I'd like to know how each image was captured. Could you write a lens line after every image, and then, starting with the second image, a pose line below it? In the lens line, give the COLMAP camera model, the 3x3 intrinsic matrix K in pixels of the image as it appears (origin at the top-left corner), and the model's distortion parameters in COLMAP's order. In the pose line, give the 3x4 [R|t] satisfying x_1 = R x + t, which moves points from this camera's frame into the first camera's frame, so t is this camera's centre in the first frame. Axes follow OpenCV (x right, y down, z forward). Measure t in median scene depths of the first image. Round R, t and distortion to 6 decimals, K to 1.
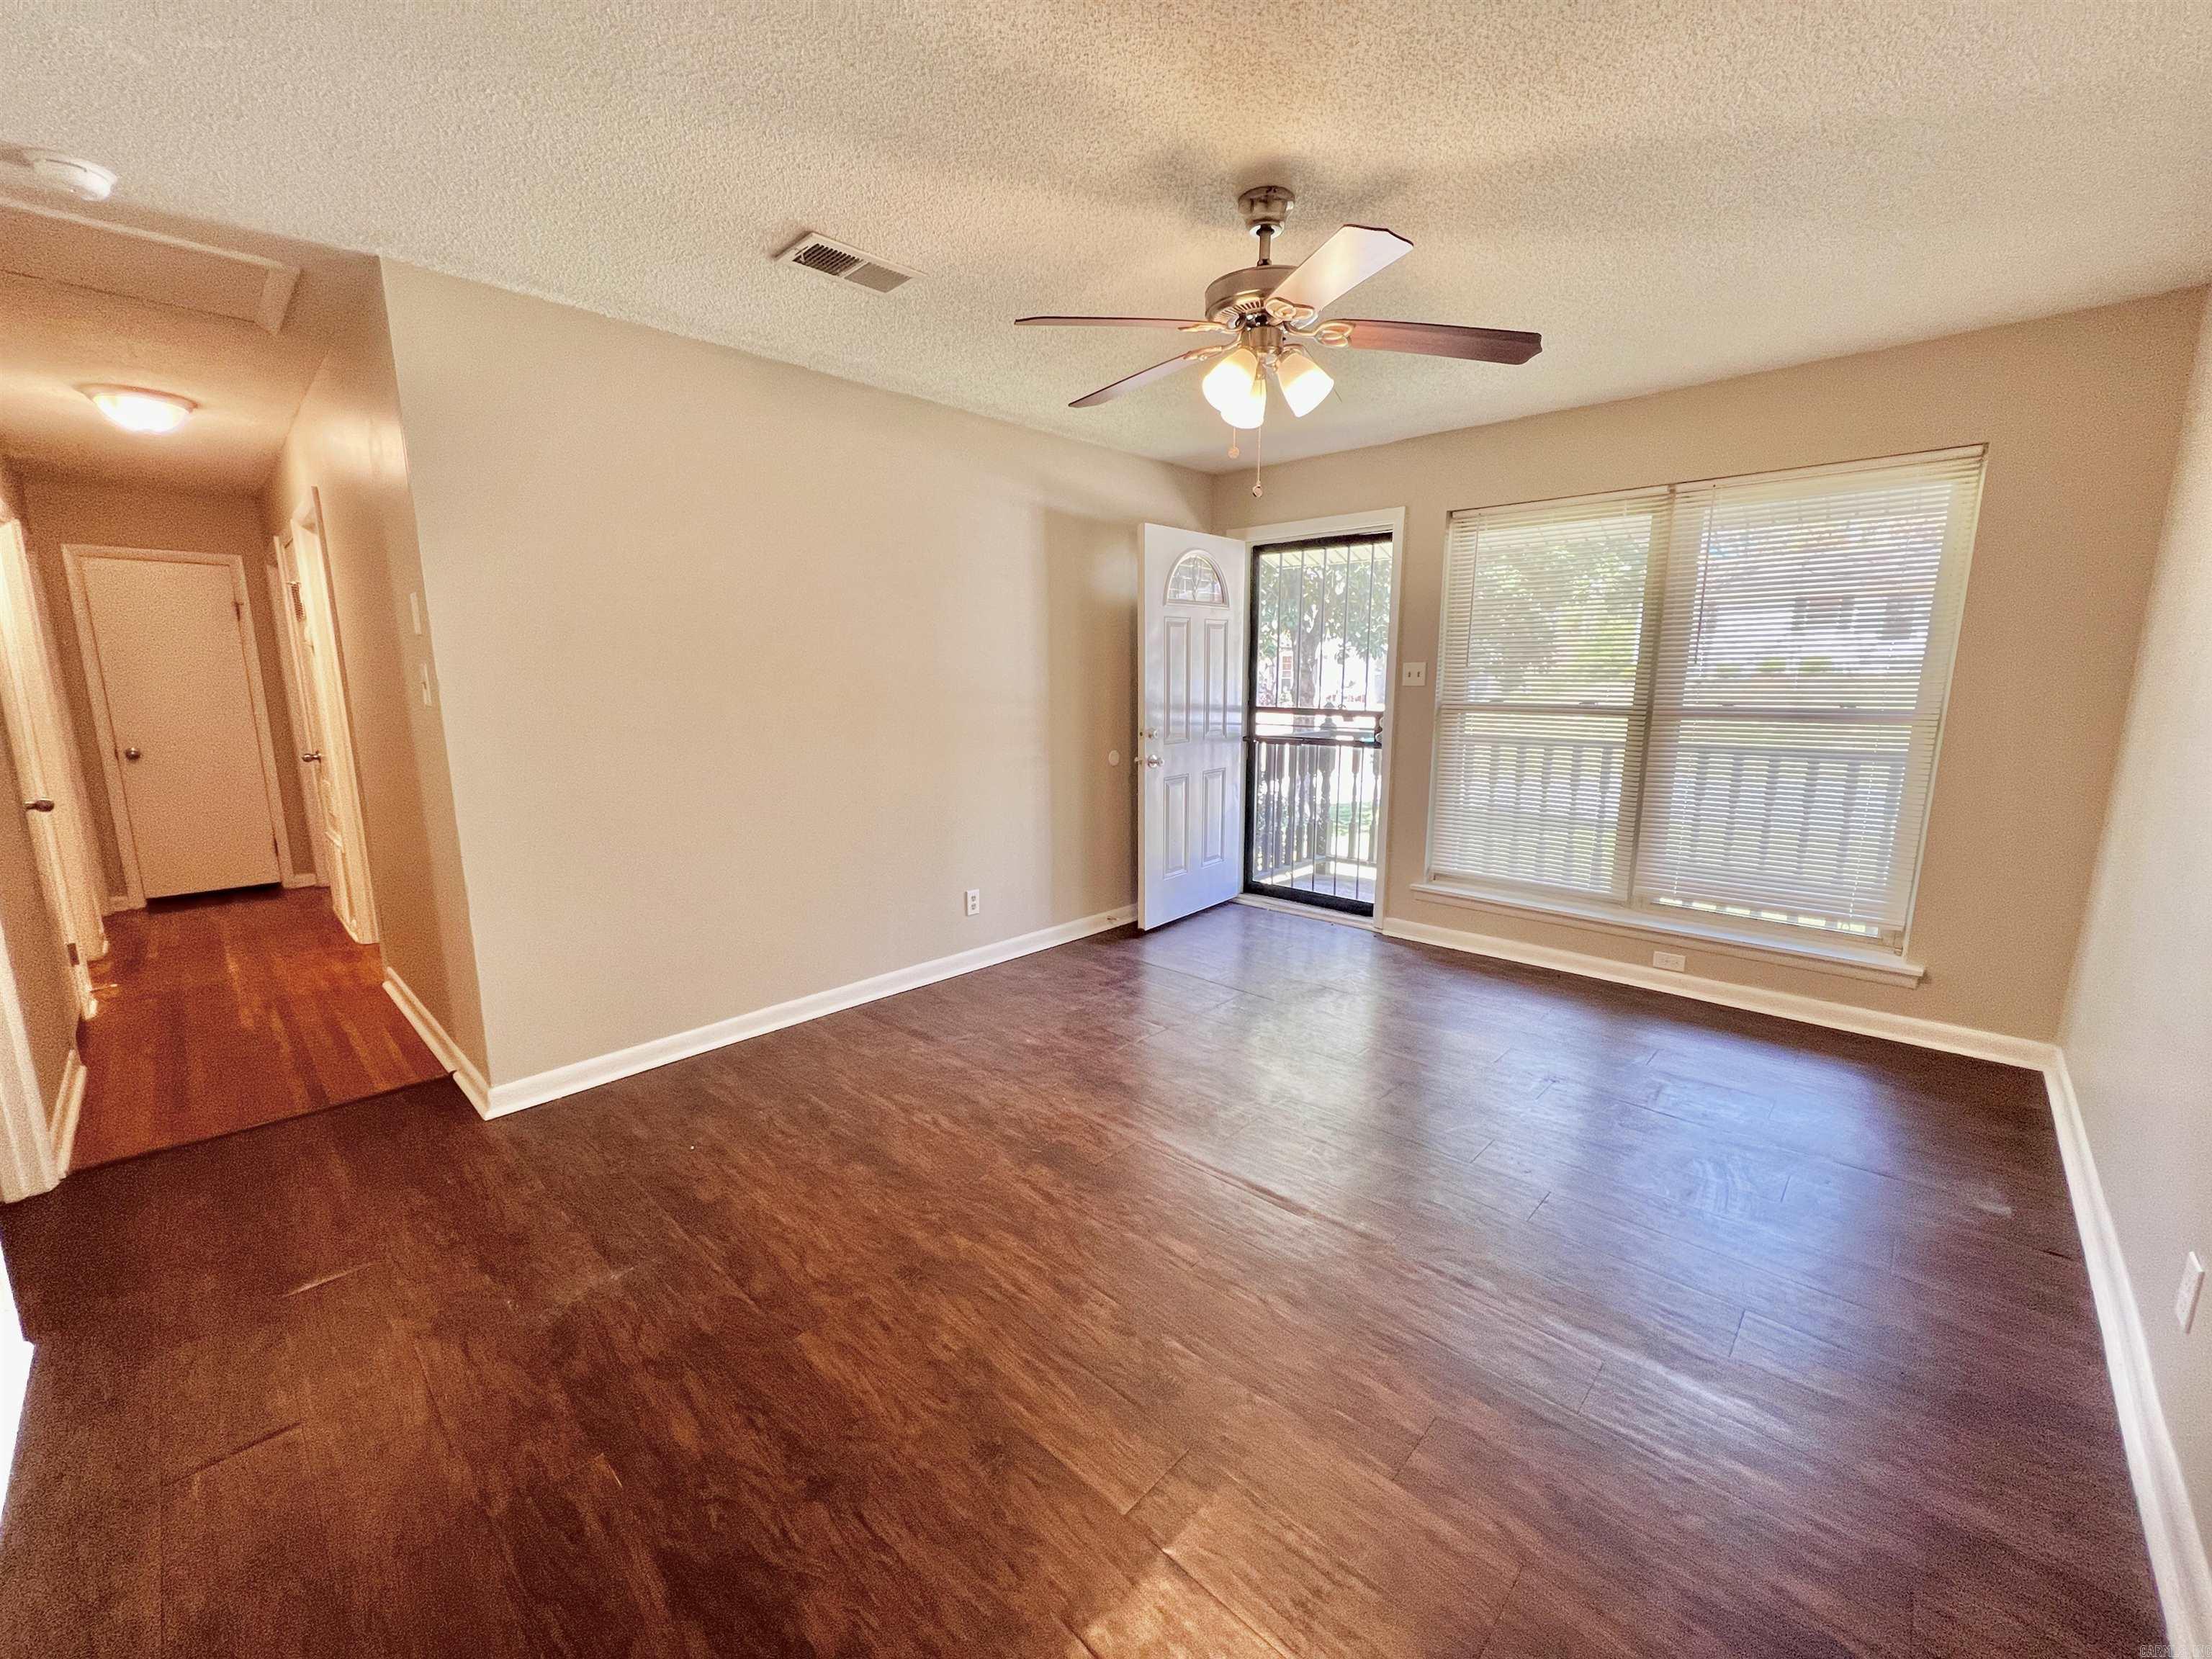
lens RADIAL K [[883.3, 0, 1106.0], [0, 883.3, 829.5], [0, 0, 1]] dist [0.001482, -0.000115]
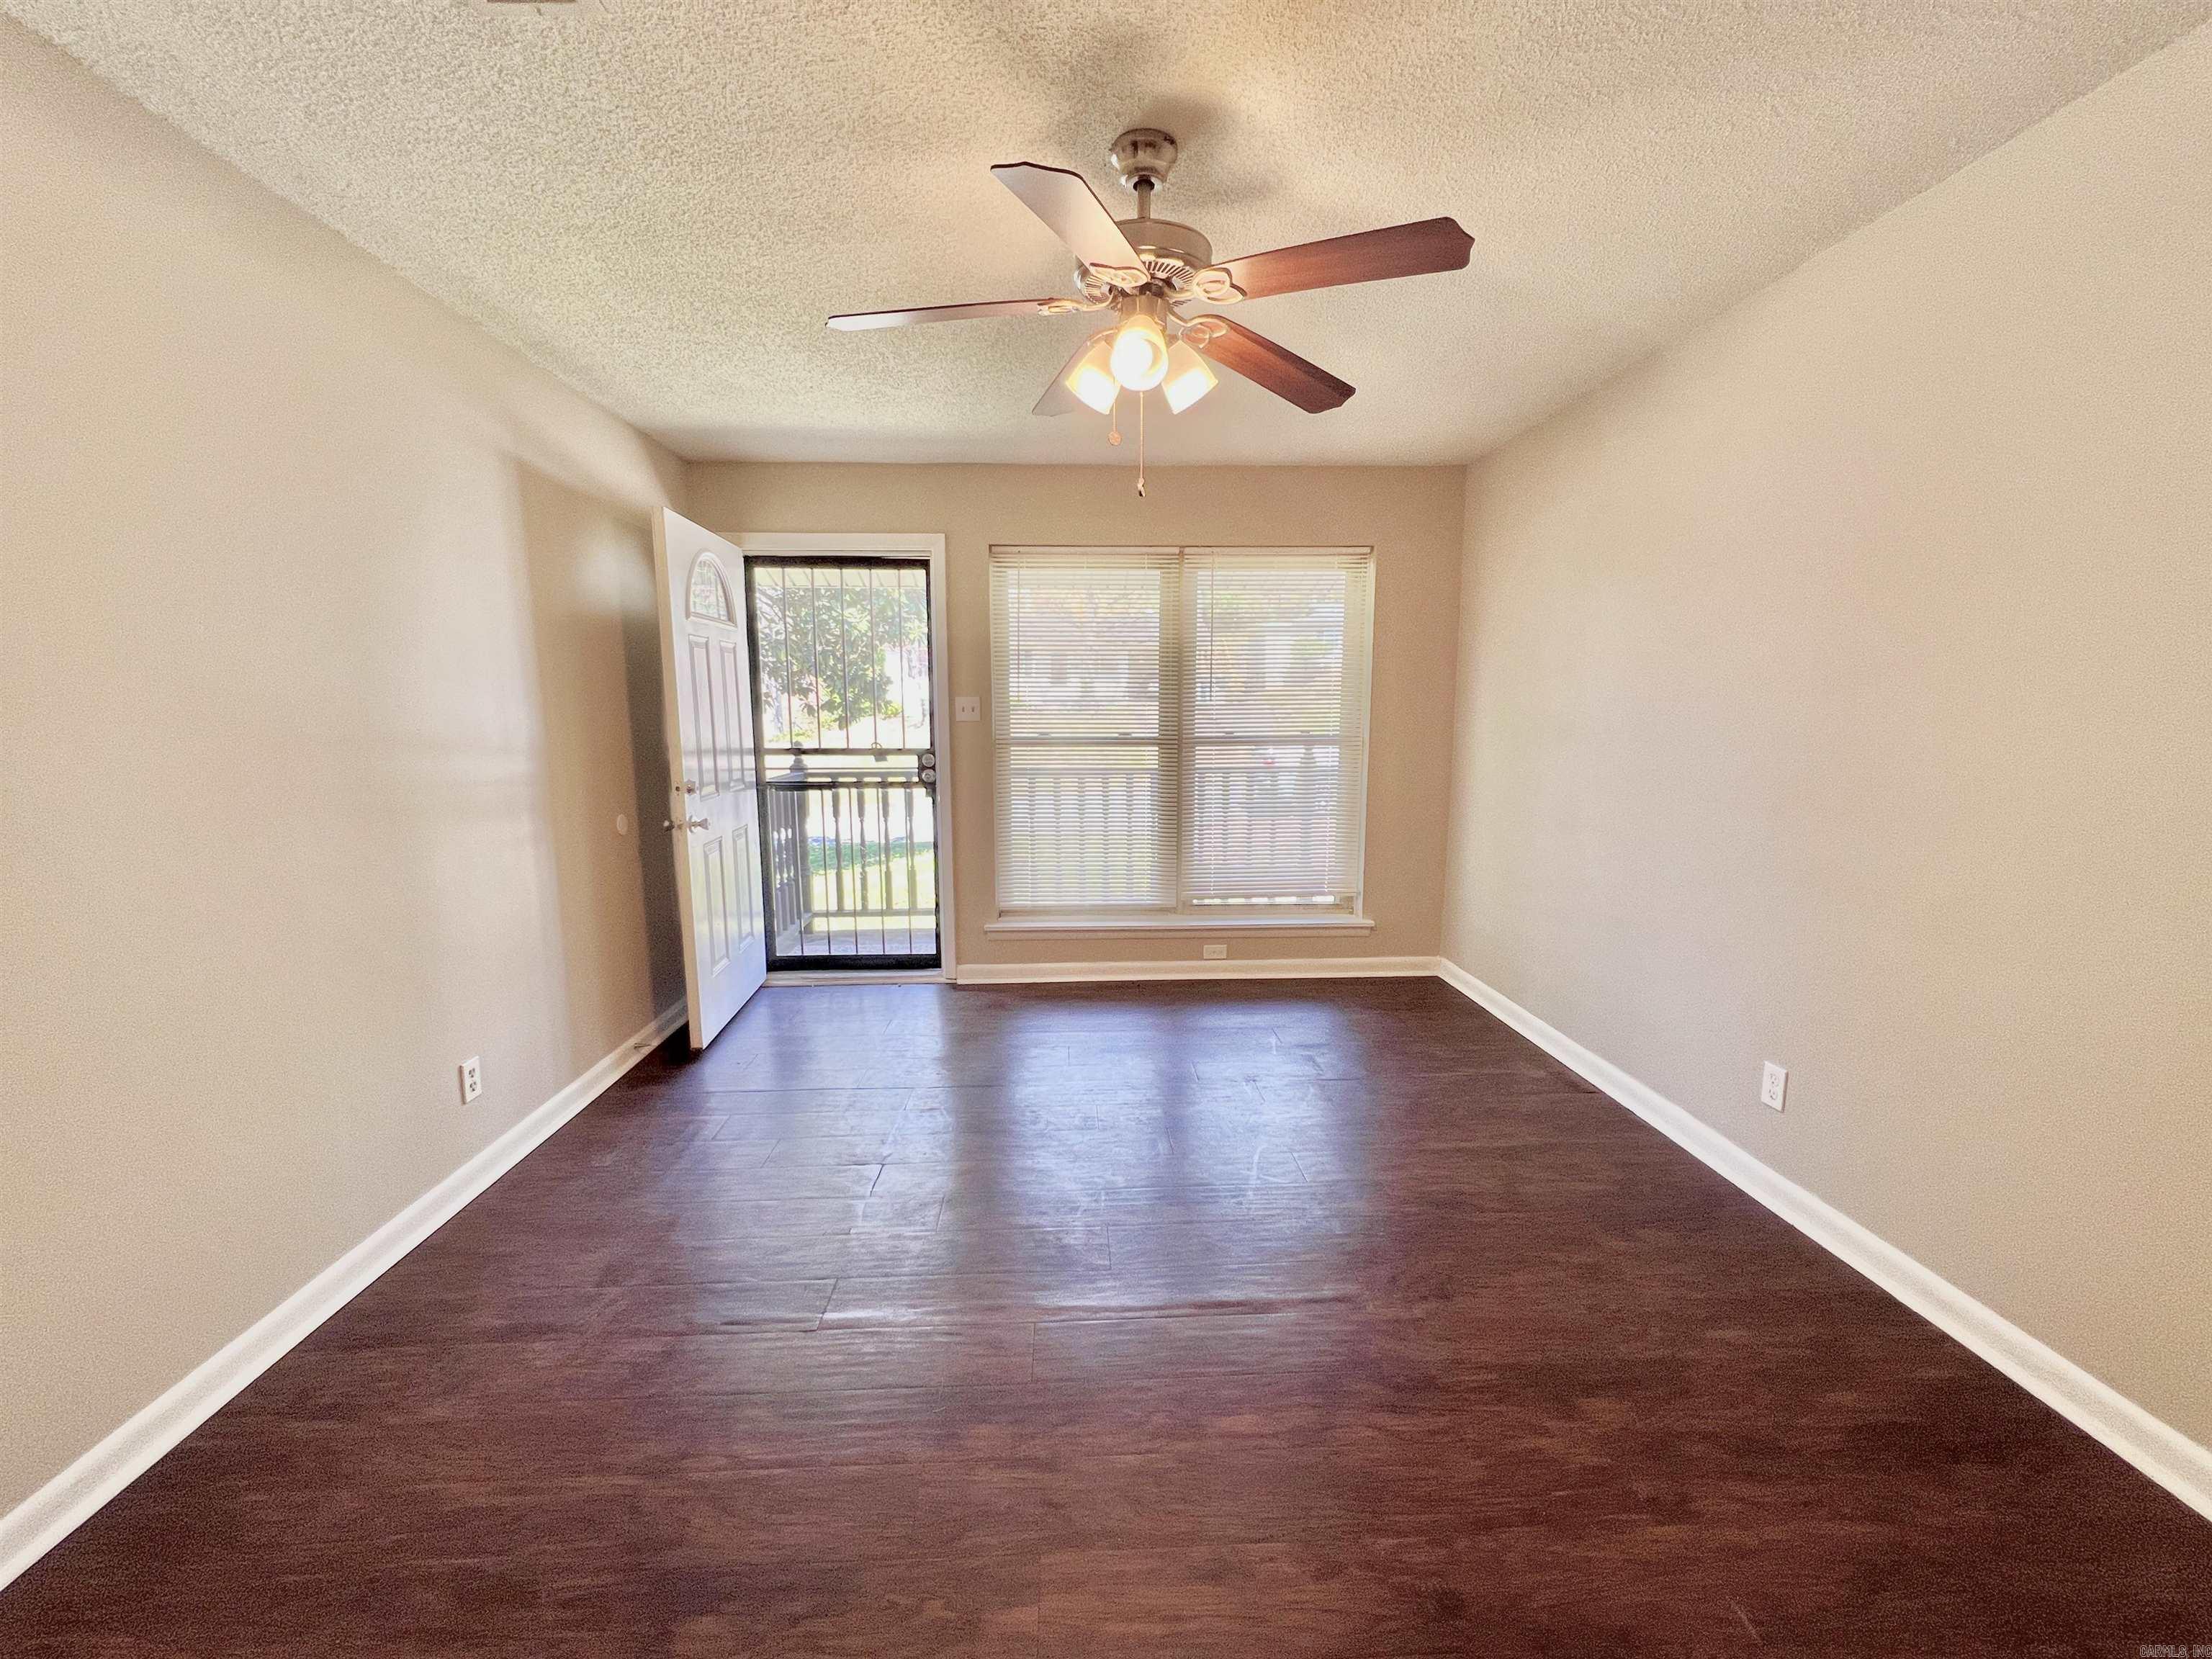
lens RADIAL K [[883.3, 0, 1106.0], [0, 883.3, 829.5], [0, 0, 1]] dist [0.001482, -0.000115]
pose [[0.699049, -0.096541, 0.708527, -0.245386], [0.125730, 0.992002, 0.011118, -0.038182], [-0.703933, 0.081311, 0.705596, 0.231224]]
